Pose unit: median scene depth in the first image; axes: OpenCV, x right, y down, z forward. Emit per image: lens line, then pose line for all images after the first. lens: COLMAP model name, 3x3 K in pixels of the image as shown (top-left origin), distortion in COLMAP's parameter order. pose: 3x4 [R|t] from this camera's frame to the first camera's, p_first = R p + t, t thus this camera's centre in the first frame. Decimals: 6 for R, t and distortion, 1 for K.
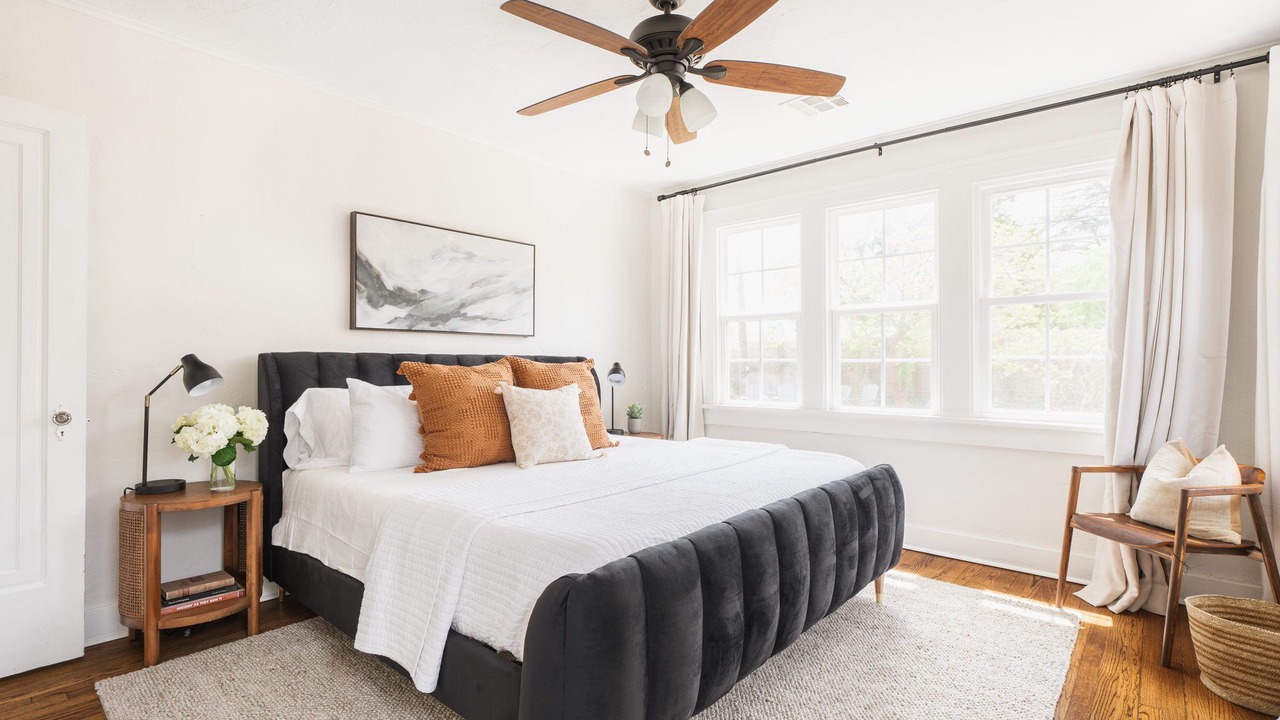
lens RADIAL K [[635.0, 0, 640.0], [0, 635.0, 360.0], [0, 0, 1]] dist [-0.004171, 0.000050]
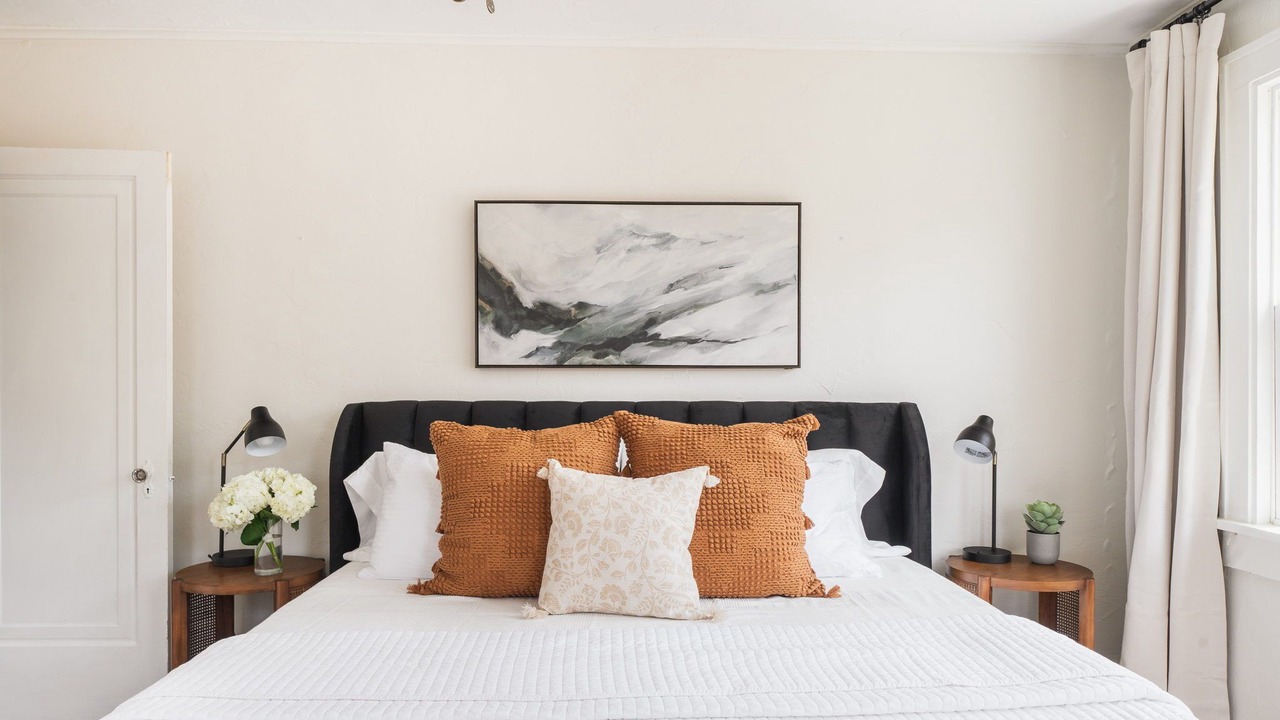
lens RADIAL K [[883.8, 0, 640.0], [0, 883.8, 386.1], [0, 0, 1]] dist [-0.000442, 0.000554]
pose [[0.661339, 0.004970, -0.750070, 0.388039], [0.004652, 0.999932, 0.010727, -0.035608], [0.750073, -0.010584, 0.661271, 0.457385]]
